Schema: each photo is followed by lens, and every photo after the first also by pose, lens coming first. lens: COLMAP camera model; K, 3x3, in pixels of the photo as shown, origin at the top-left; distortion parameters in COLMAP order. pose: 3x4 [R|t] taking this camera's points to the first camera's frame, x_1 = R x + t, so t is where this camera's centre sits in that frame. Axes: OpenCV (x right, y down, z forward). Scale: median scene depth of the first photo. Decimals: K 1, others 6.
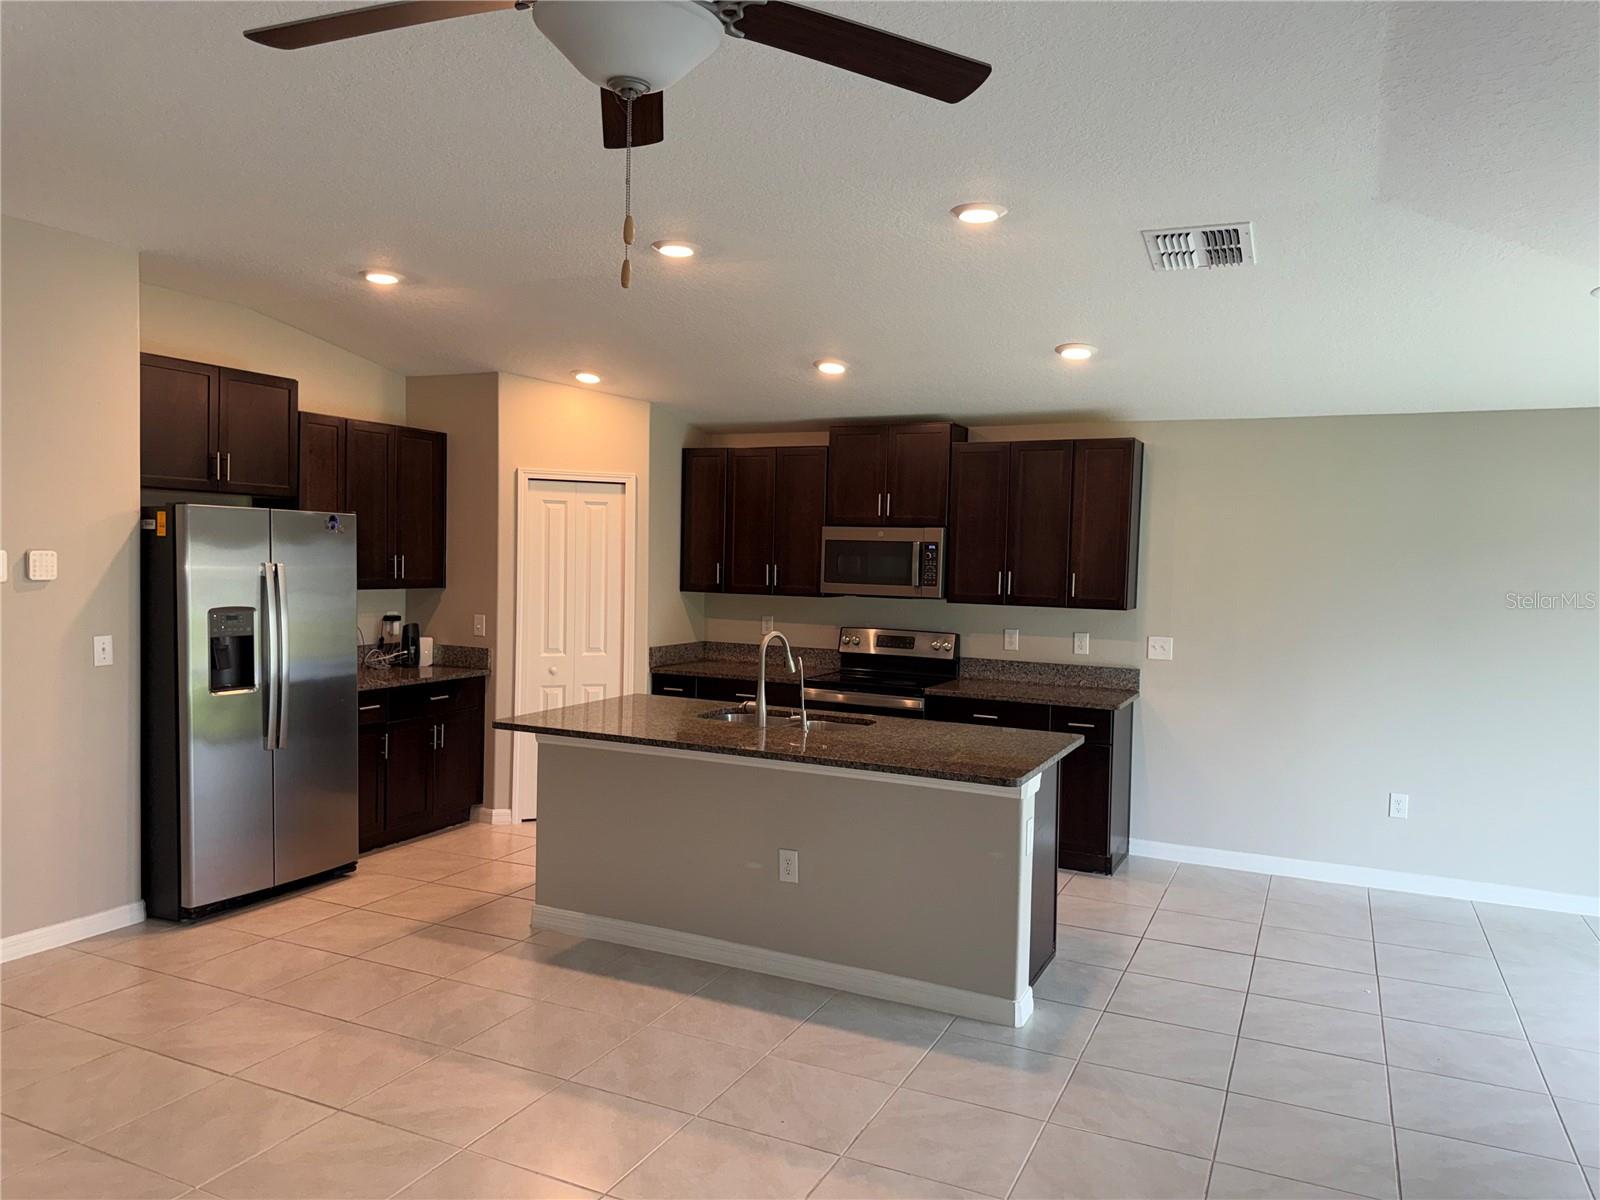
lens RADIAL K [[1127.5, 0, 804.7], [0, 1127.5, 606.0], [0, 0, 1]] dist [0.064258, -0.070383]
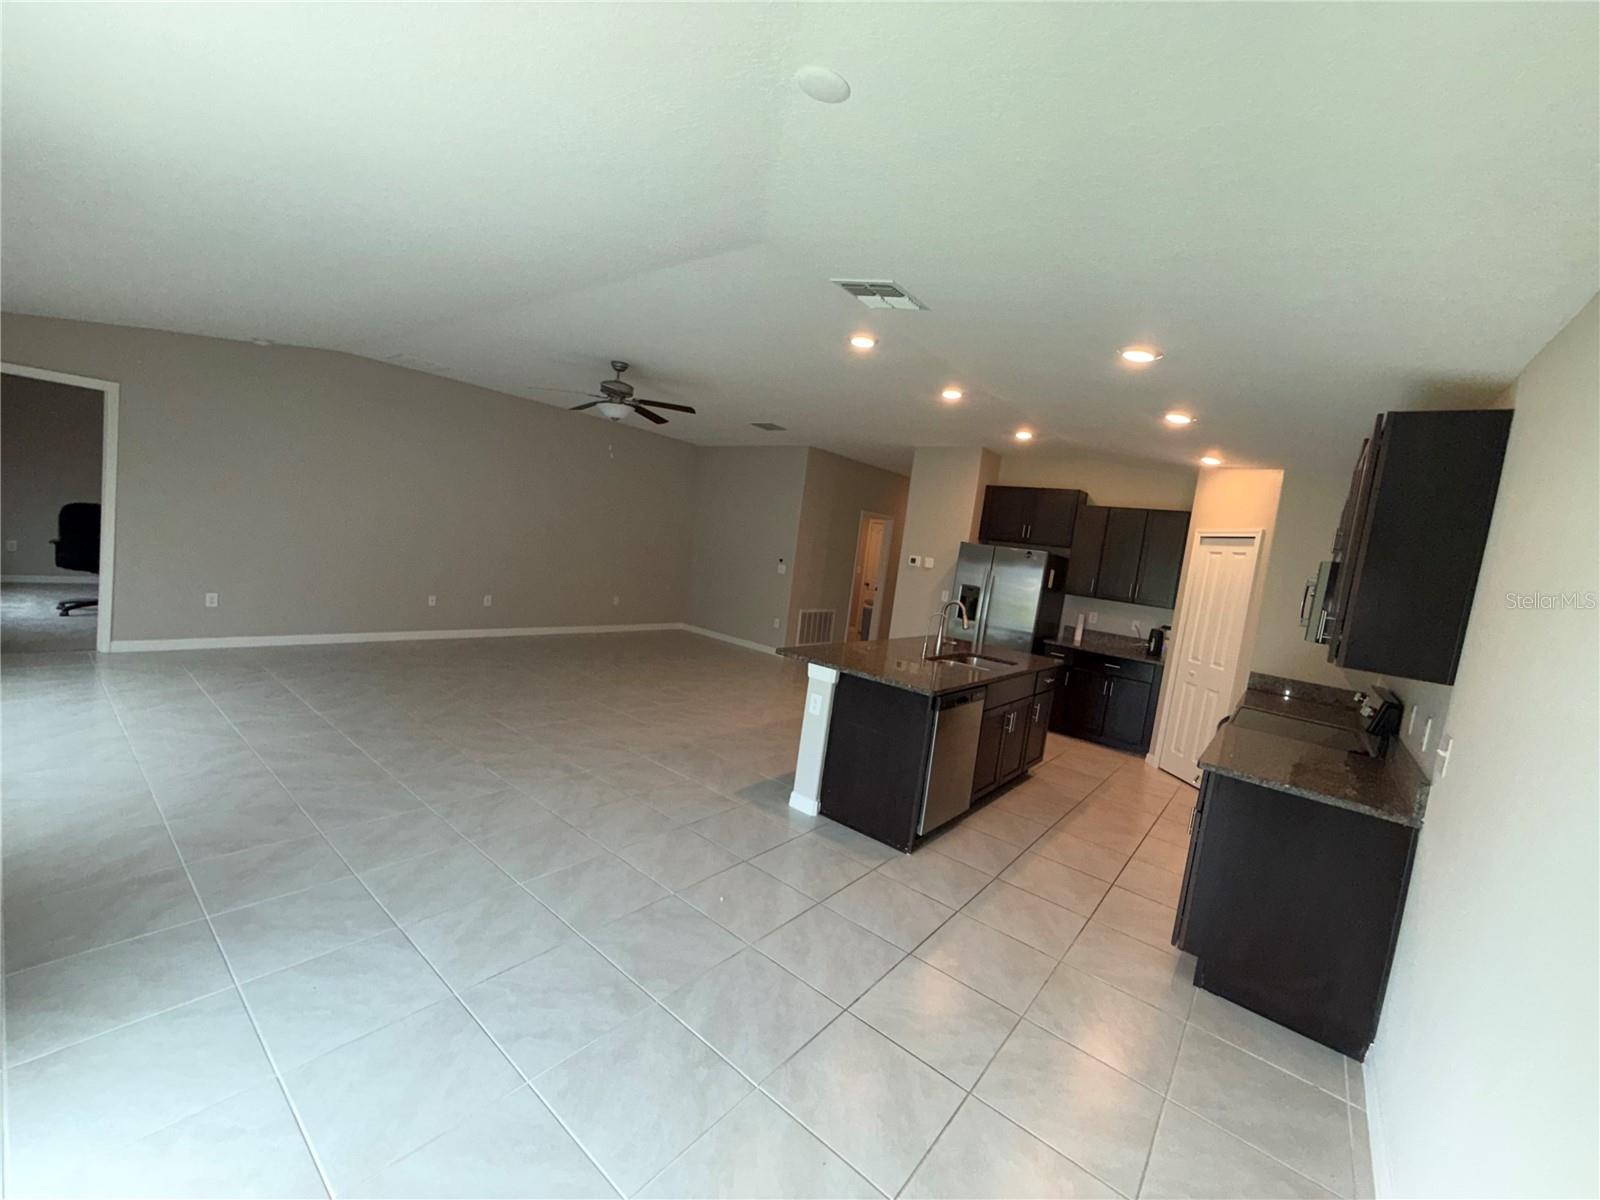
lens RADIAL K [[641.0, 0, 798.7], [0, 641.0, 600.2], [0, 0, 1]] dist [0.007246, -0.002648]
pose [[-0.231049, 0.038613, -0.972175, 0.802569], [-0.173431, 0.981575, 0.080205, -0.012300], [0.957360, 0.187137, -0.220096, 0.840545]]
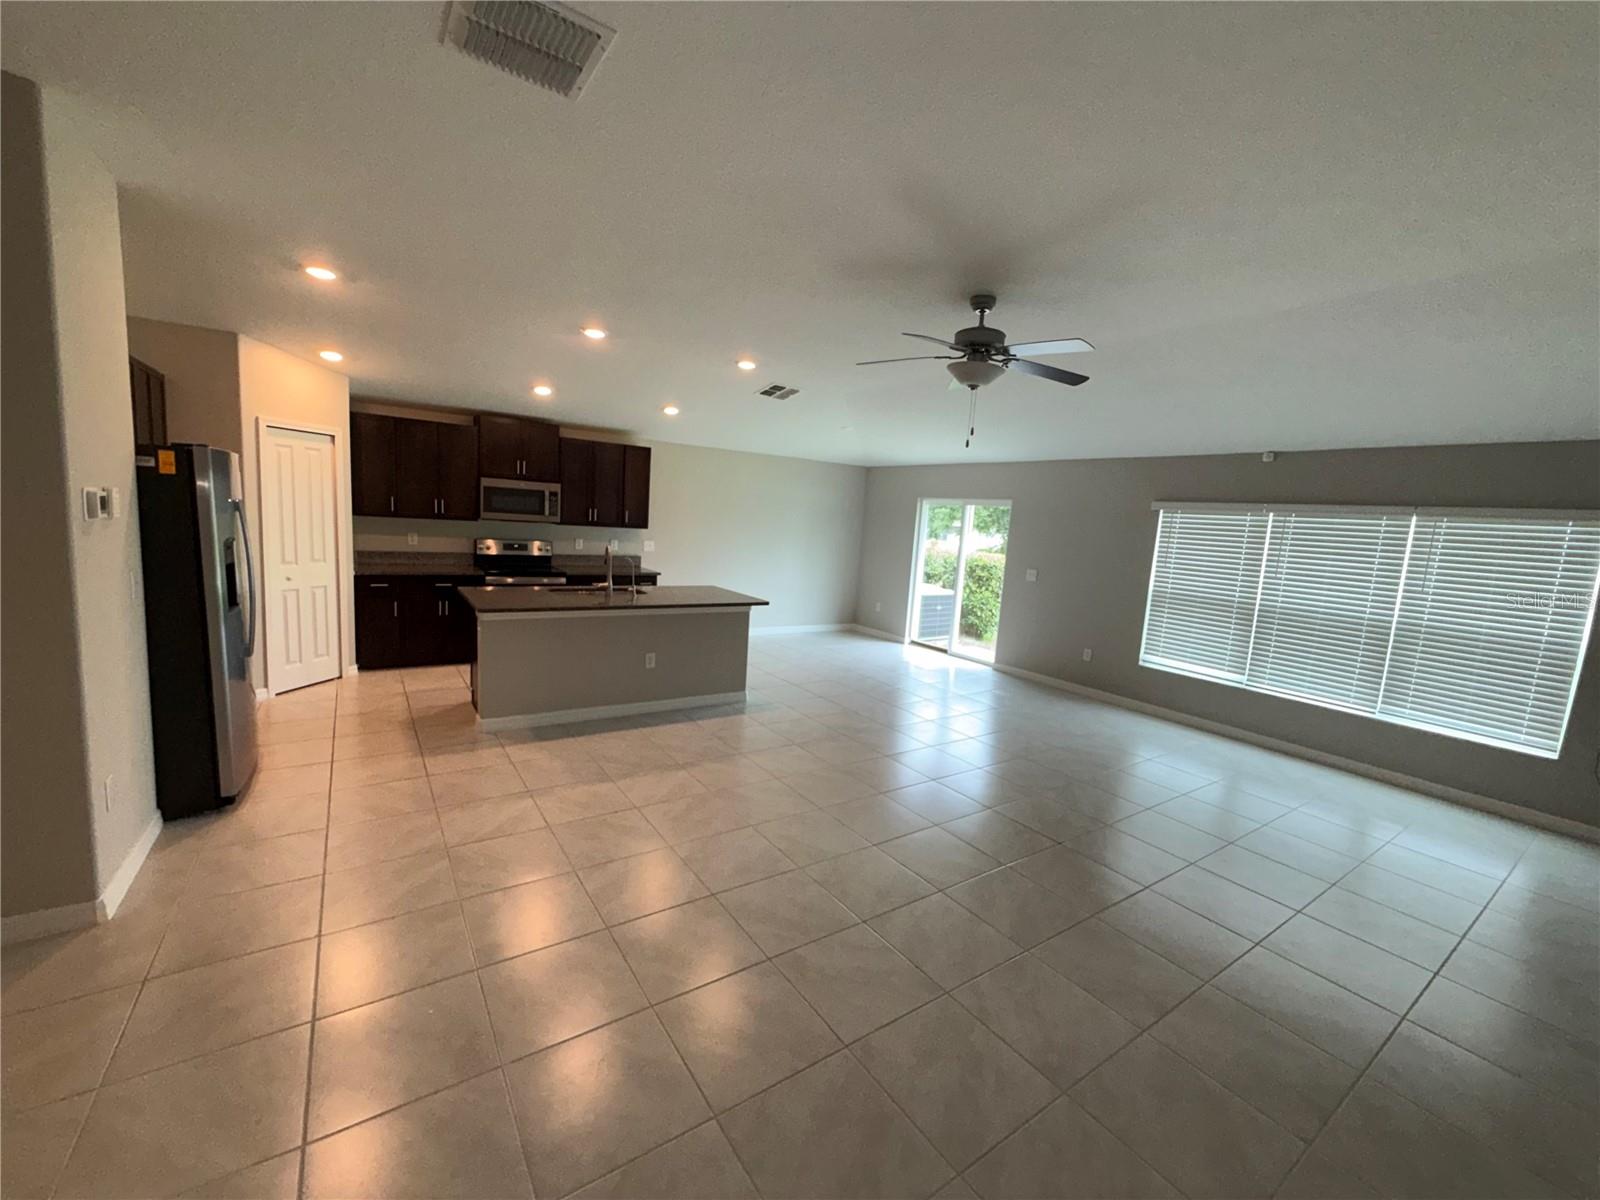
lens RADIAL K [[641.0, 0, 794.0], [0, 641.0, 599.3], [0, 0, 1]] dist [0.007246, -0.002648]
pose [[0.508243, -0.103094, 0.855021, -0.683764], [-0.014743, 0.991622, 0.128328, -0.026695], [-0.861088, -0.077827, 0.502465, 0.154057]]
